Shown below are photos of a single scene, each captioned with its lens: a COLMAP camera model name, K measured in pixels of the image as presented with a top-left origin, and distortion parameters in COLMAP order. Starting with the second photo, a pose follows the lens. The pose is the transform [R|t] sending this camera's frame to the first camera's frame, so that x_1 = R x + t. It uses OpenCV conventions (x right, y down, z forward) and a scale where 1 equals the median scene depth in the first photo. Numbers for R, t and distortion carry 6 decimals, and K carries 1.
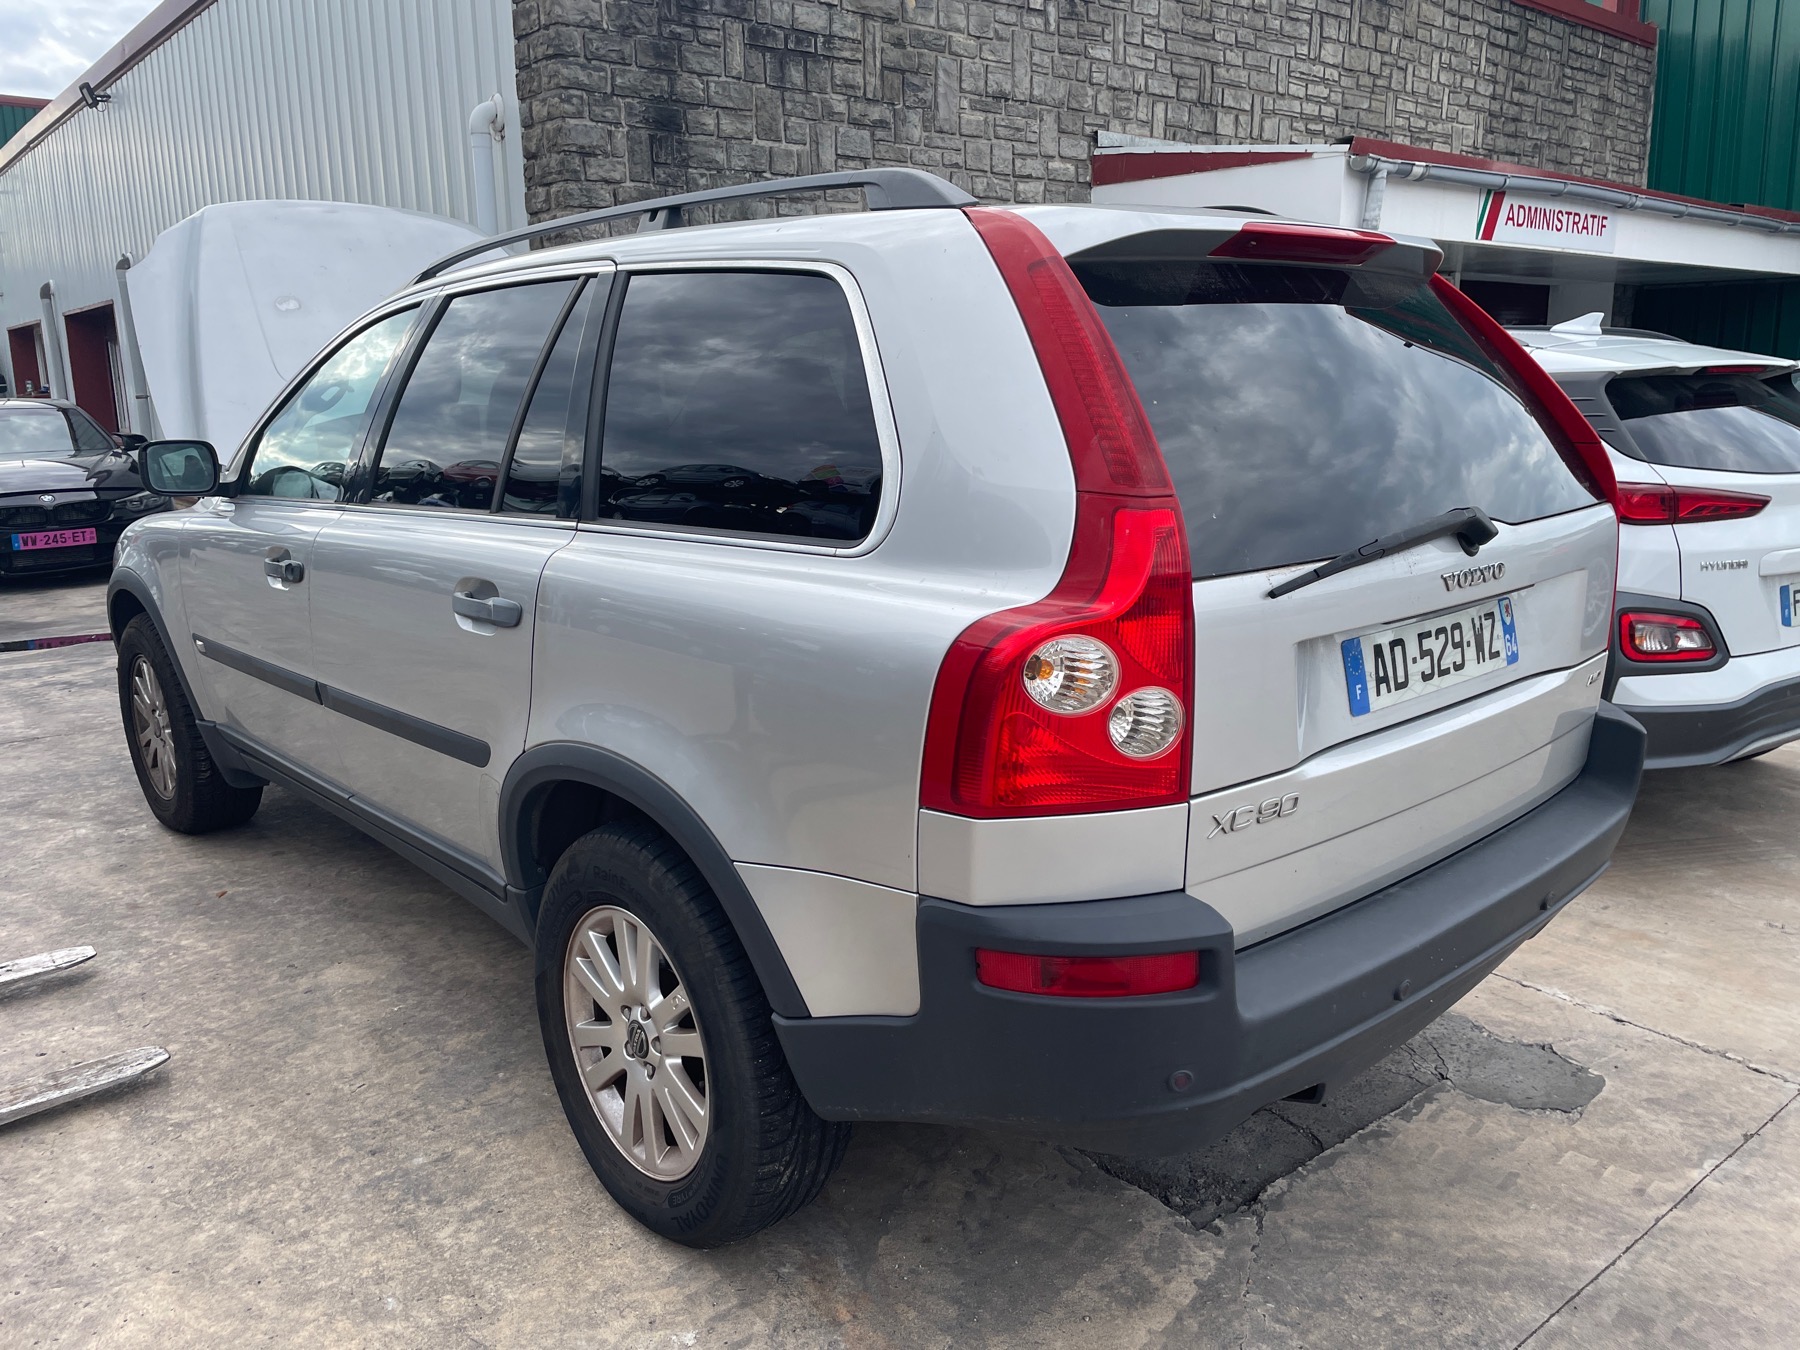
lens RADIAL K [[1402.0, 0, 902.6], [0, 1402.0, 662.4], [0, 0, 1]] dist [0.030209, -0.020071]
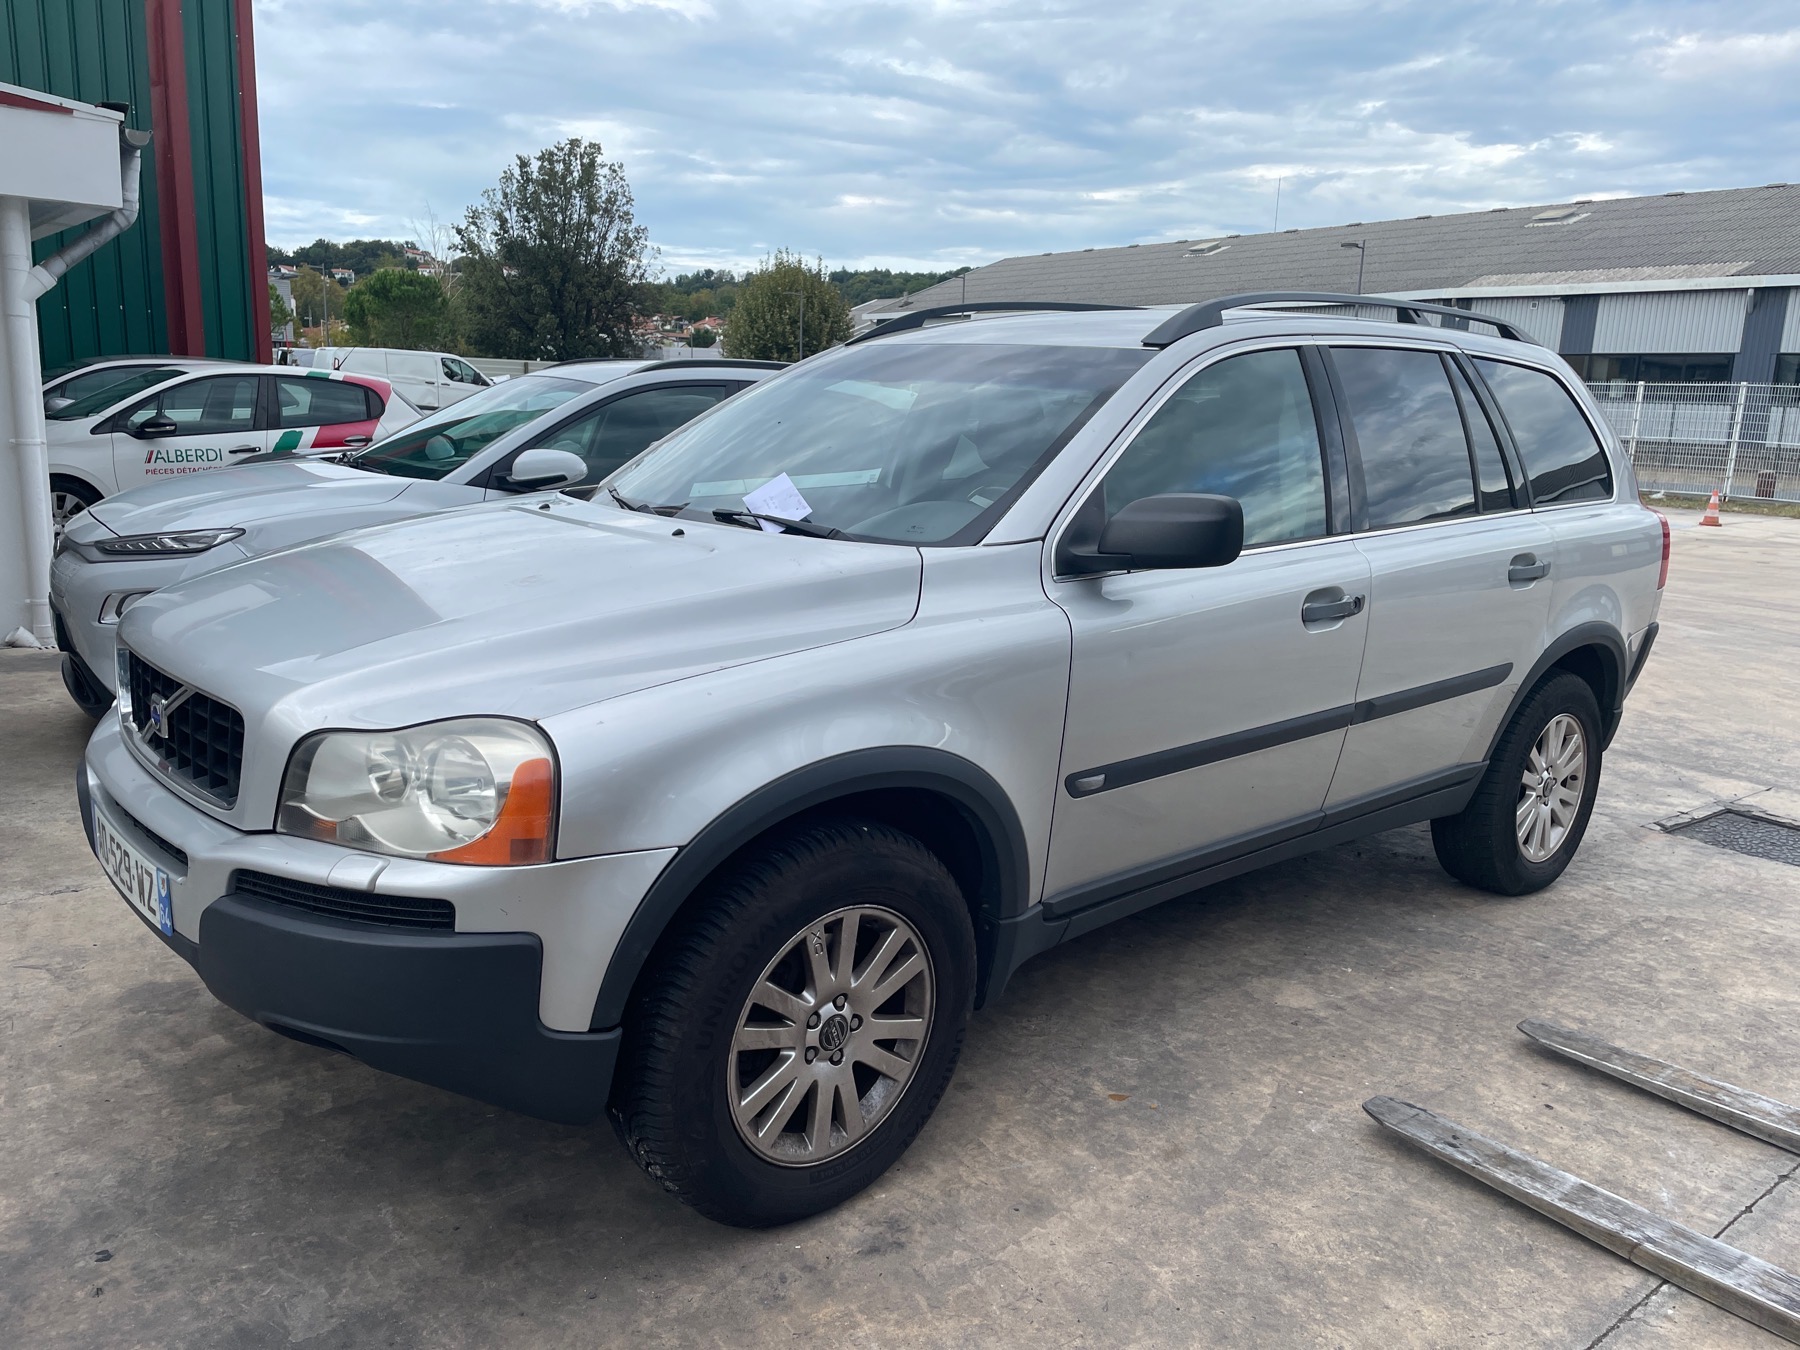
lens RADIAL K [[1402.0, 0, 901.0], [0, 1402.0, 684.9], [0, 0, 1]] dist [0.030209, -0.020071]
pose [[-0.007787, -0.193059, 0.981156, -1.428544], [0.169058, 0.966808, 0.191577, -0.254925], [-0.985575, 0.167364, 0.025110, 1.292931]]
